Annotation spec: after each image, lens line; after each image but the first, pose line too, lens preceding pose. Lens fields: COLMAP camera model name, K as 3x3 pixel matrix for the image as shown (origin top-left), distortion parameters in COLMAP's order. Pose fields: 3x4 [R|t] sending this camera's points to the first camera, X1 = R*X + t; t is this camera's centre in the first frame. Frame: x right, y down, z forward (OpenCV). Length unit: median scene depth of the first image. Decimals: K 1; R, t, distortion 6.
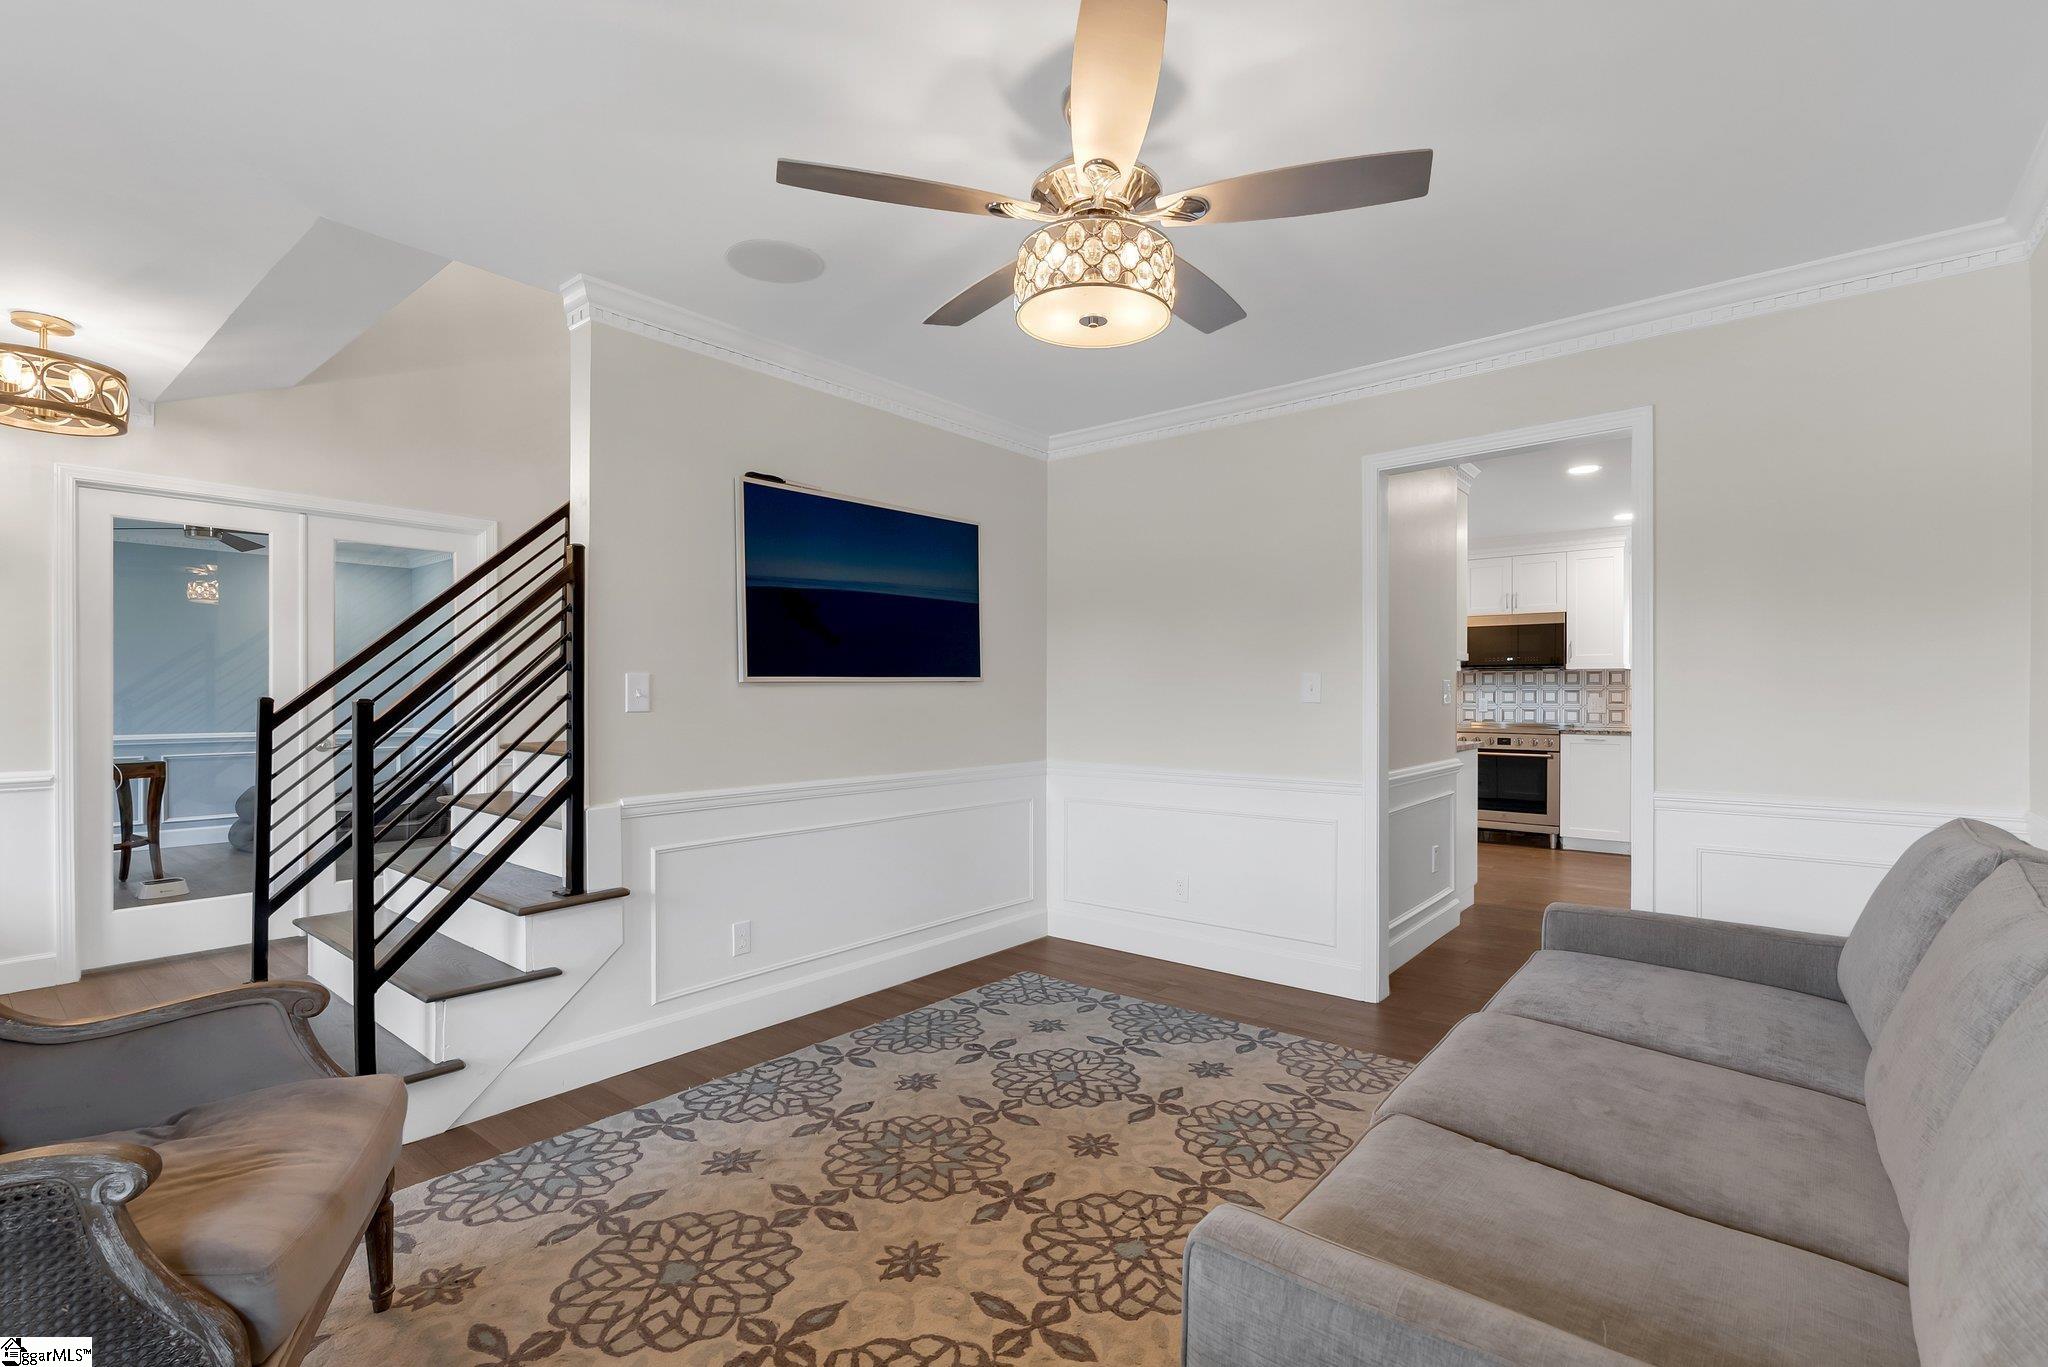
lens RADIAL K [[928.2, 0, 1024.0], [0, 928.2, 683.5], [0, 0, 1]] dist [-0.002158, 0.000320]
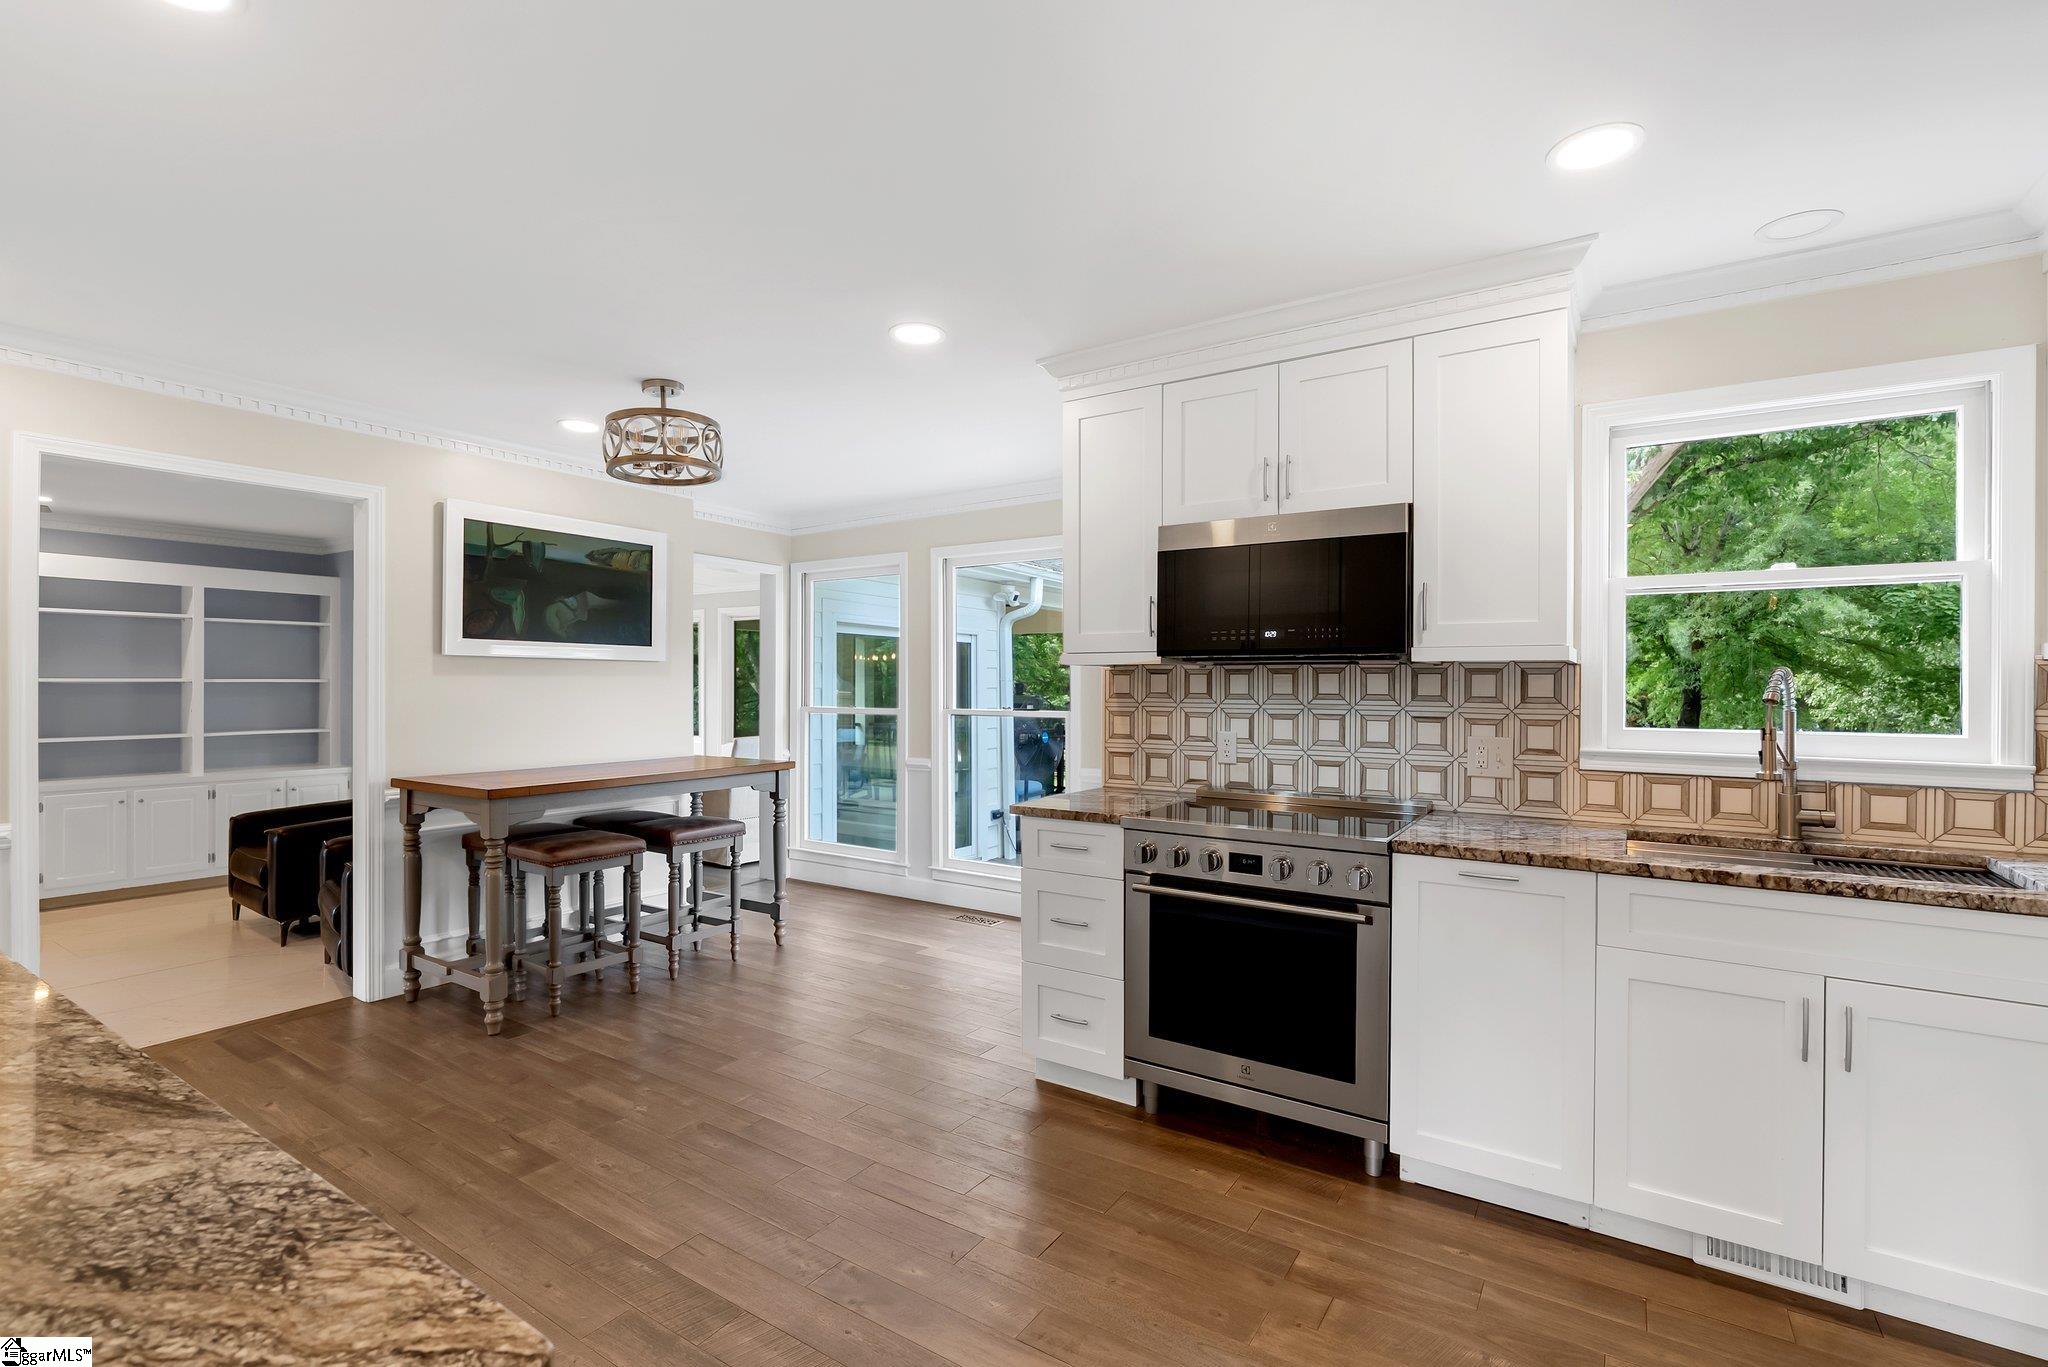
lens RADIAL K [[923.2, 0, 1029.5], [0, 923.2, 673.4], [0, 0, 1]] dist [0.001463, 0.000542]
pose [[0.993745, 0.003691, 0.111609, 0.388500], [-0.003556, 0.999993, -0.001405, -0.009564], [-0.111614, 0.000999, 0.993751, 0.646208]]
